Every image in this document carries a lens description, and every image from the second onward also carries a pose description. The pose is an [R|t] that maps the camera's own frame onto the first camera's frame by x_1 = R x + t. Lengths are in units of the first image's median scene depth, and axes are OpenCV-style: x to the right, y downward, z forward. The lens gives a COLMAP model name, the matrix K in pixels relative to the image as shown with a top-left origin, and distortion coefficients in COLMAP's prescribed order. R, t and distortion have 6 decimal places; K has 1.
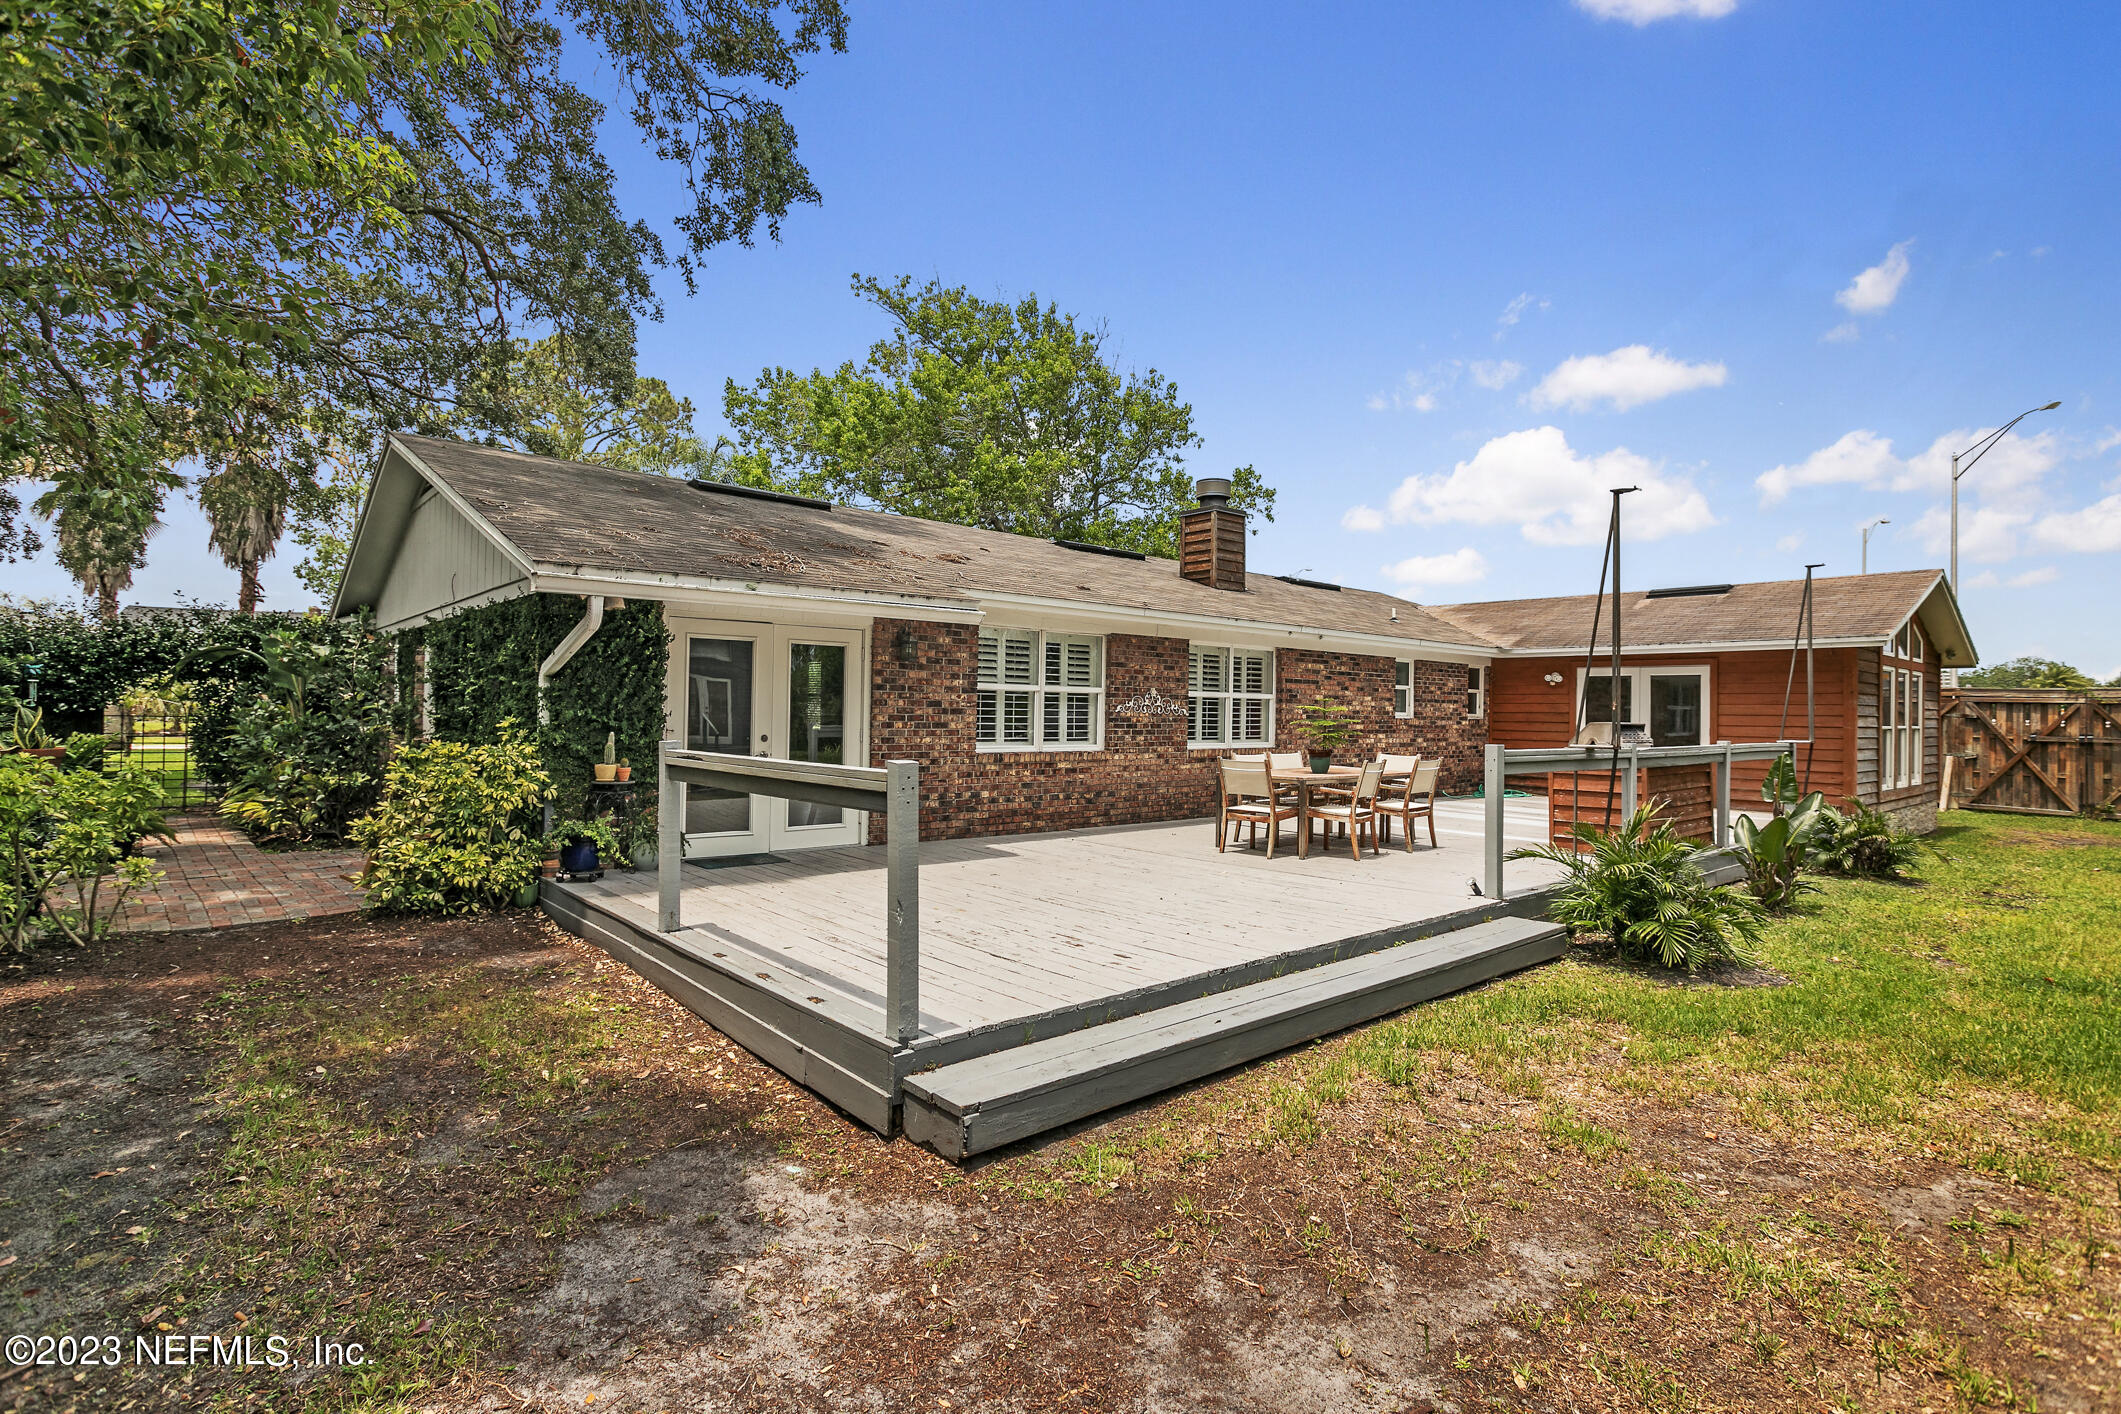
lens RADIAL K [[1028.0, 0, 1068.6], [0, 1028.0, 672.5], [0, 0, 1]] dist [0.002361, 0.001400]
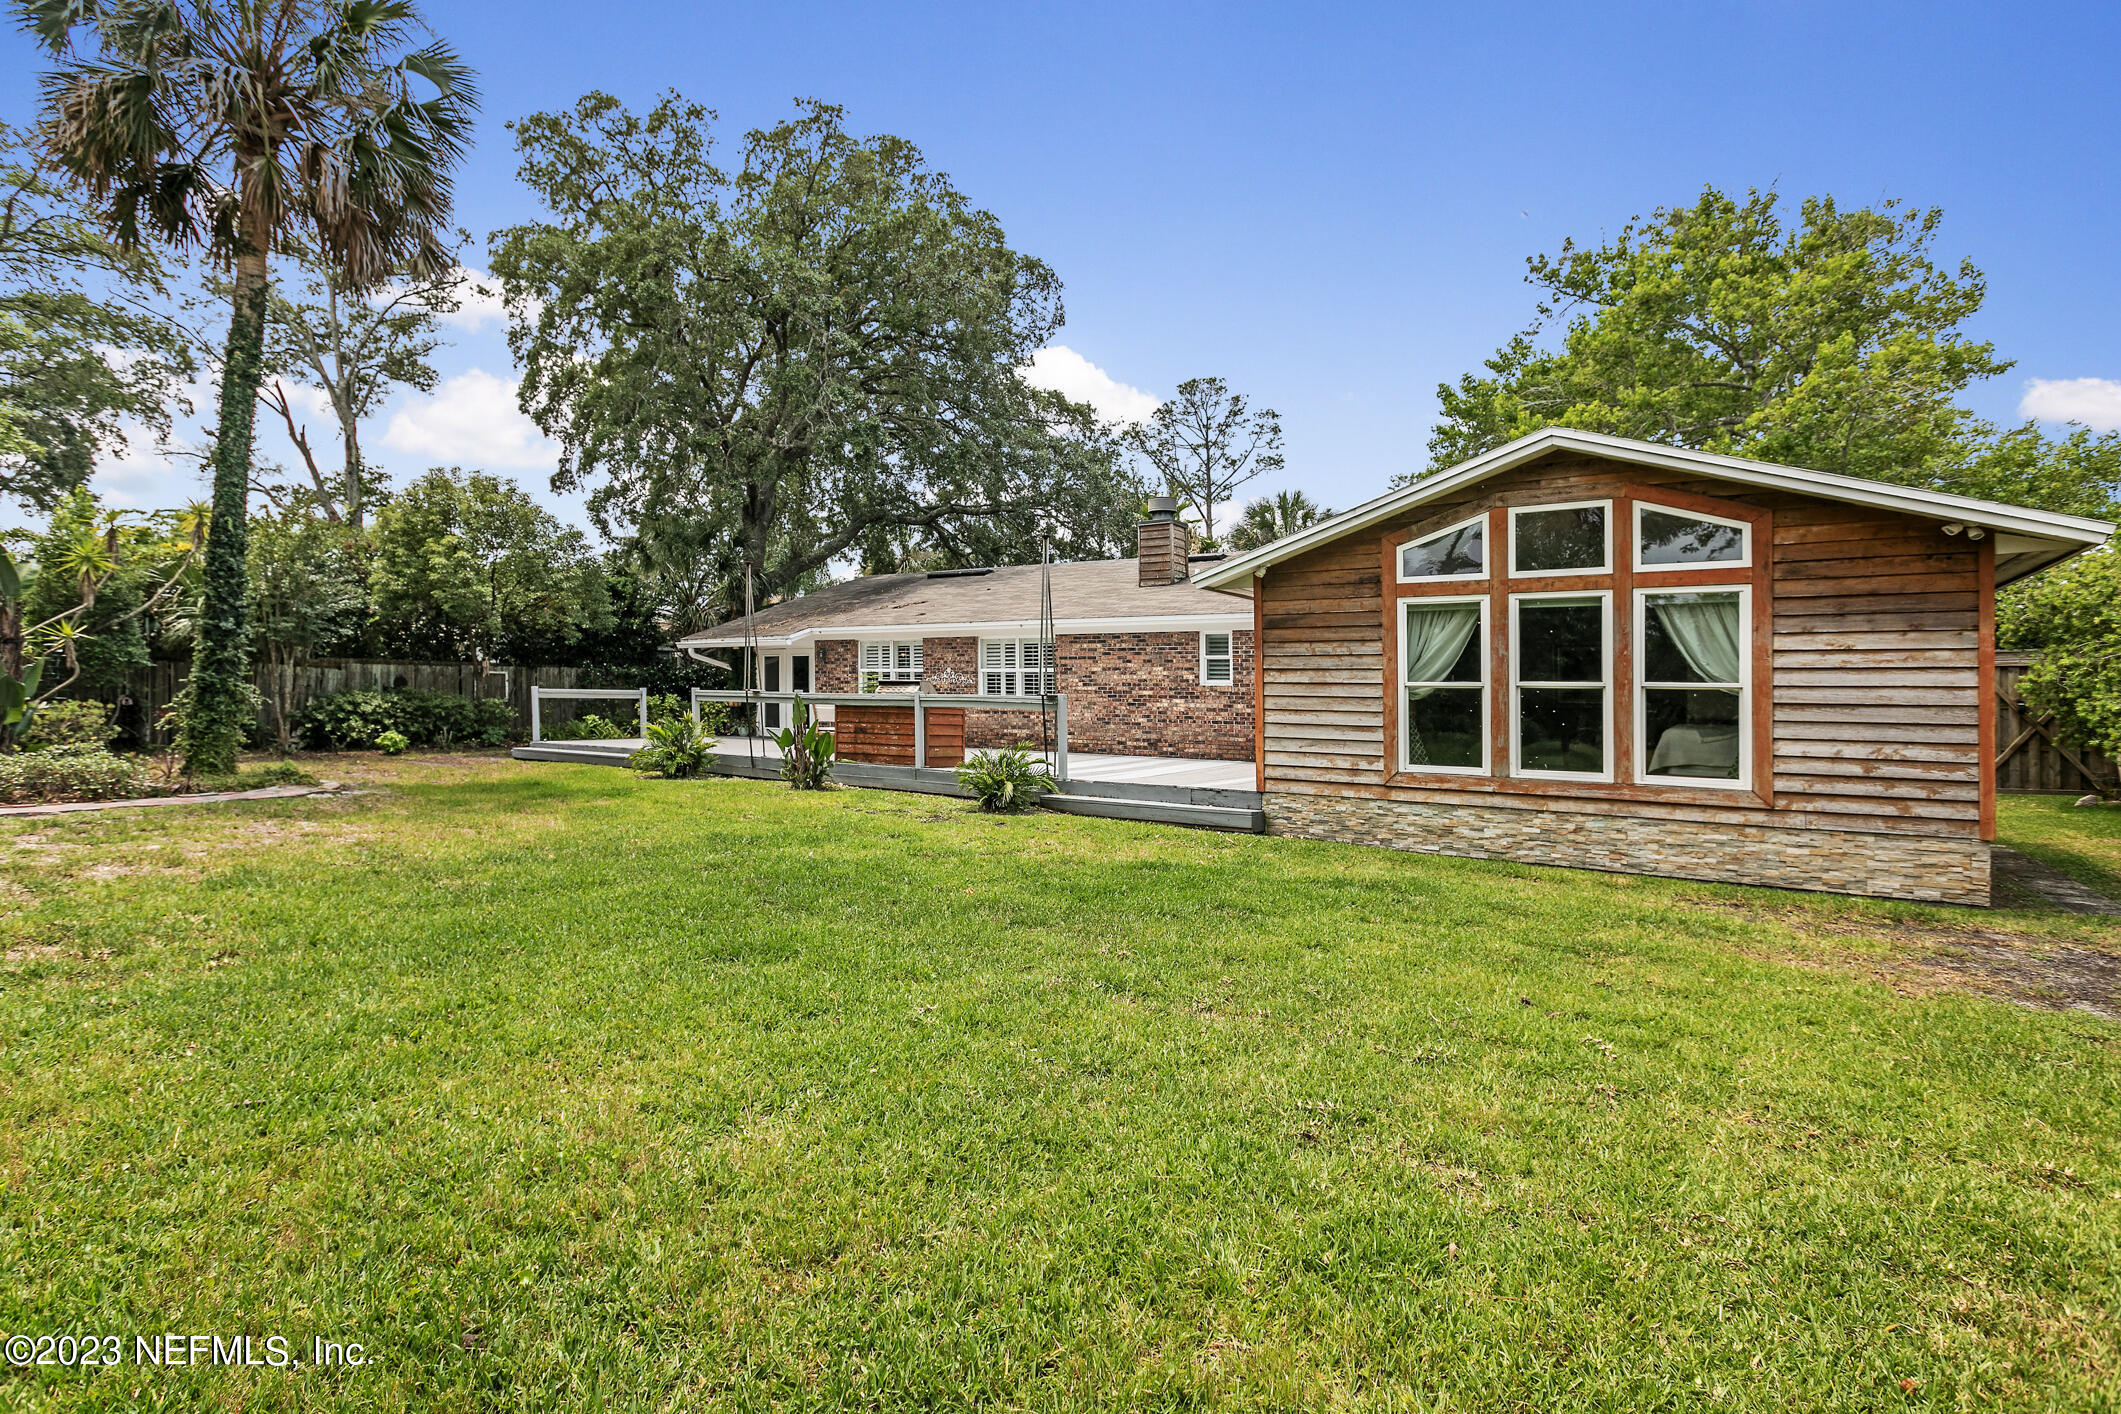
lens RADIAL K [[1028.0, 0, 1061.2], [0, 1028.0, 698.3], [0, 0, 1]] dist [0.002361, 0.001400]
pose [[0.262038, -0.006673, -0.965034, 2.806946], [0.027073, 0.999633, 0.000439, 0.111333], [0.964678, -0.026241, 0.262123, 1.167464]]
